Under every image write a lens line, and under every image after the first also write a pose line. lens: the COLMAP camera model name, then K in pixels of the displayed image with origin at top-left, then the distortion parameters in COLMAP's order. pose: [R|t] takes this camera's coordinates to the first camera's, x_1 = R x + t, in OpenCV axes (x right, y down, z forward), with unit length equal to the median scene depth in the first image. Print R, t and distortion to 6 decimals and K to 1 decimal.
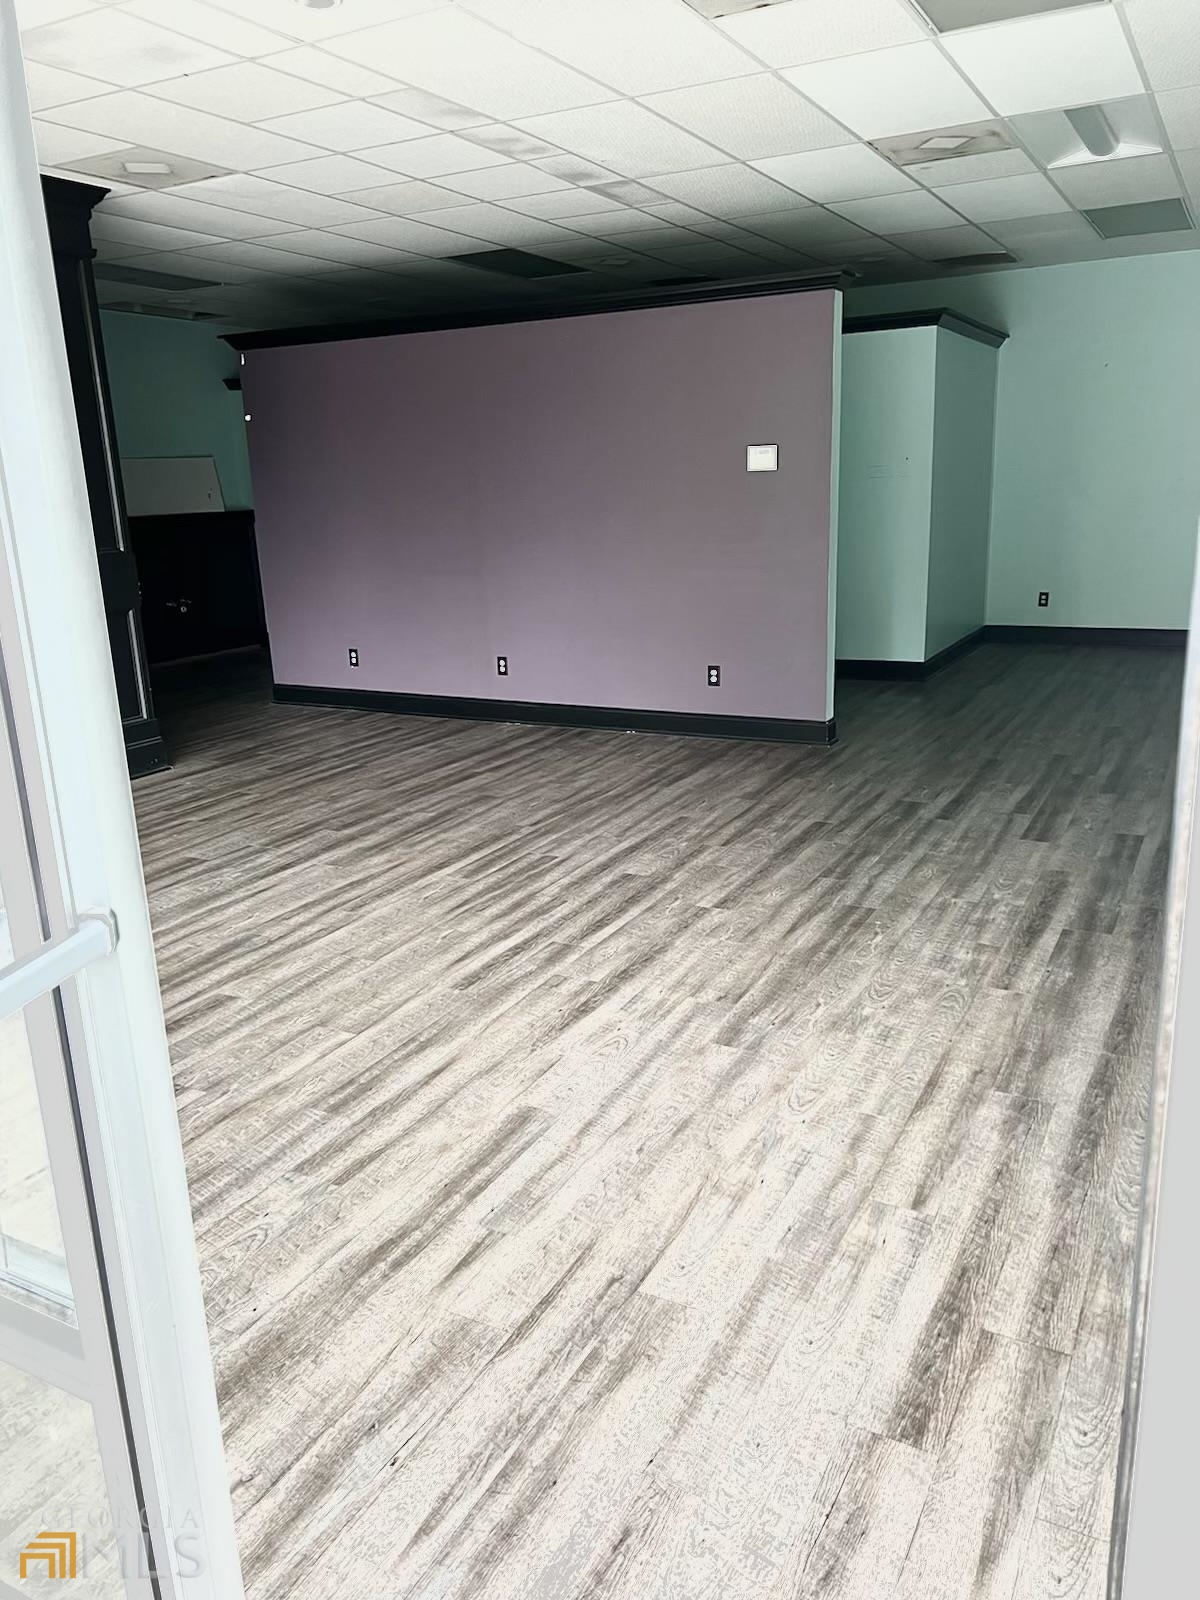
lens RADIAL K [[1188.8, 0, 596.5], [0, 1188.8, 796.0], [0, 0, 1]] dist [0.024820, -0.021344]
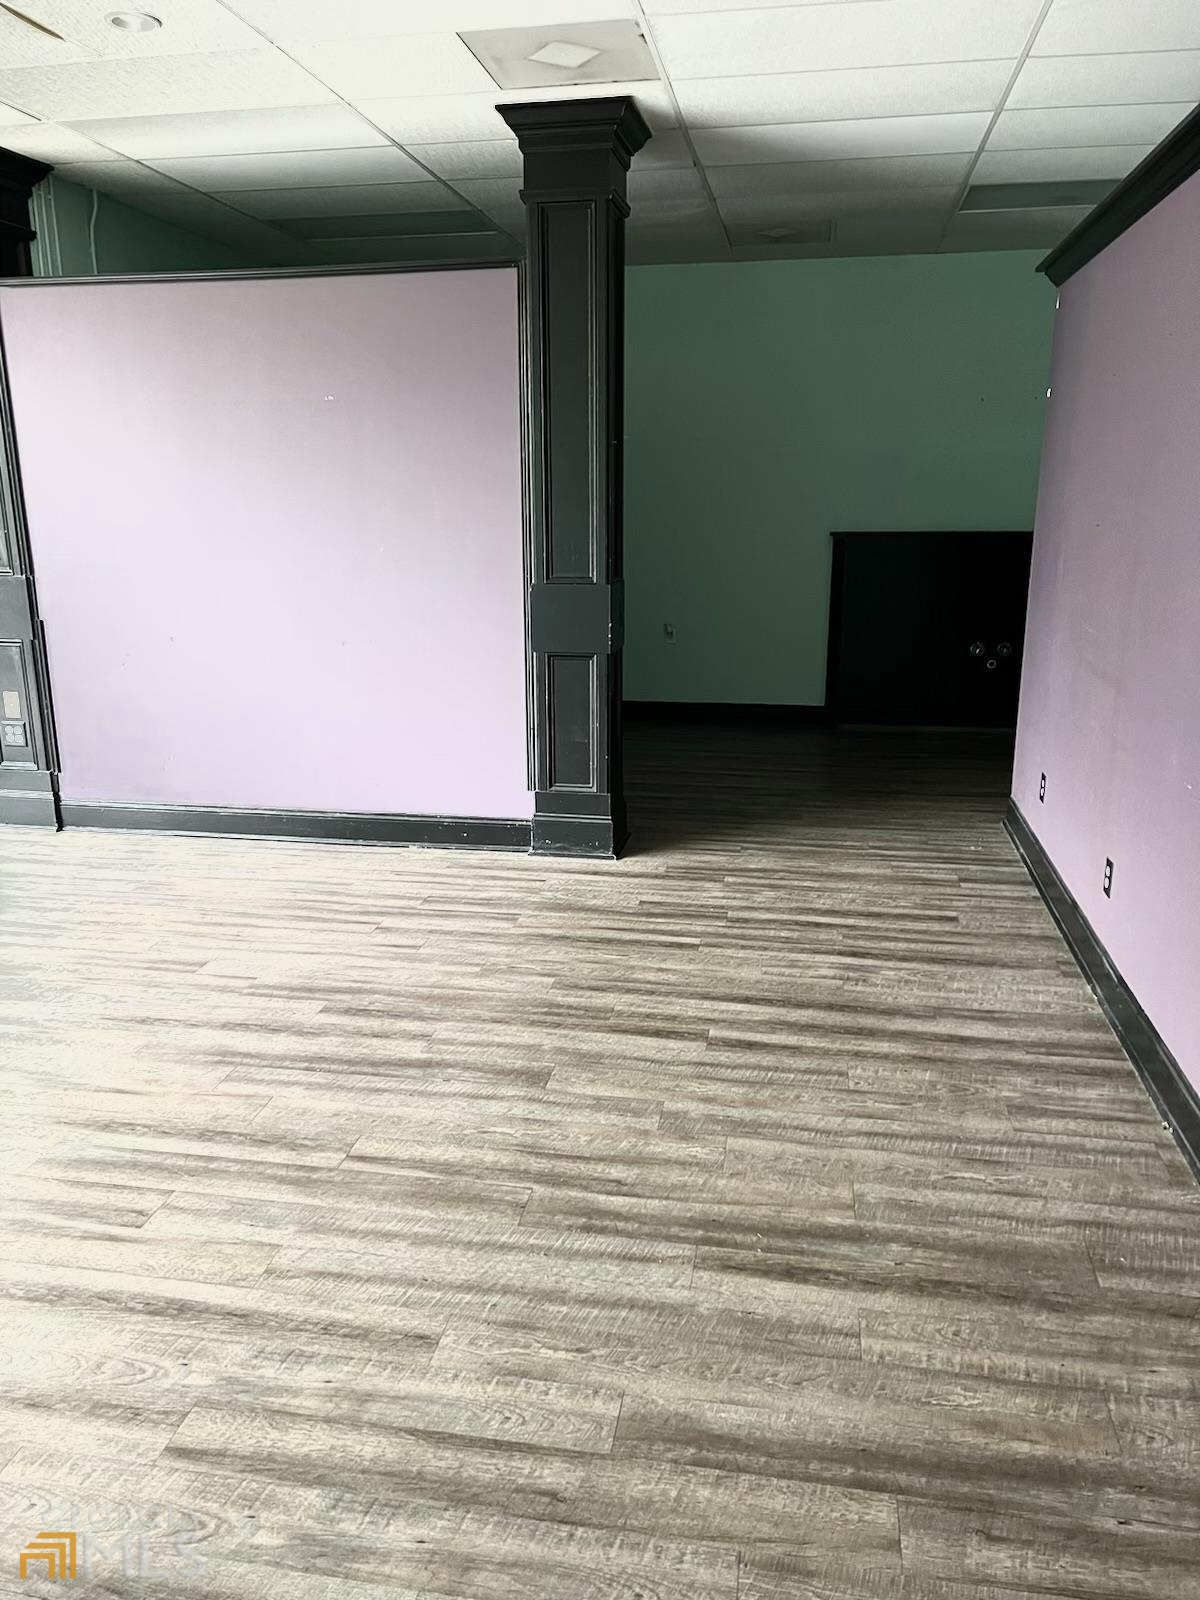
lens RADIAL K [[1188.8, 0, 595.9], [0, 1188.8, 783.6], [0, 0, 1]] dist [0.024820, -0.021344]
pose [[0.301212, 0.252763, -0.919447, 0.415164], [-0.242621, 0.952810, 0.182452, -0.251538], [0.922175, 0.168120, 0.348323, 0.855142]]
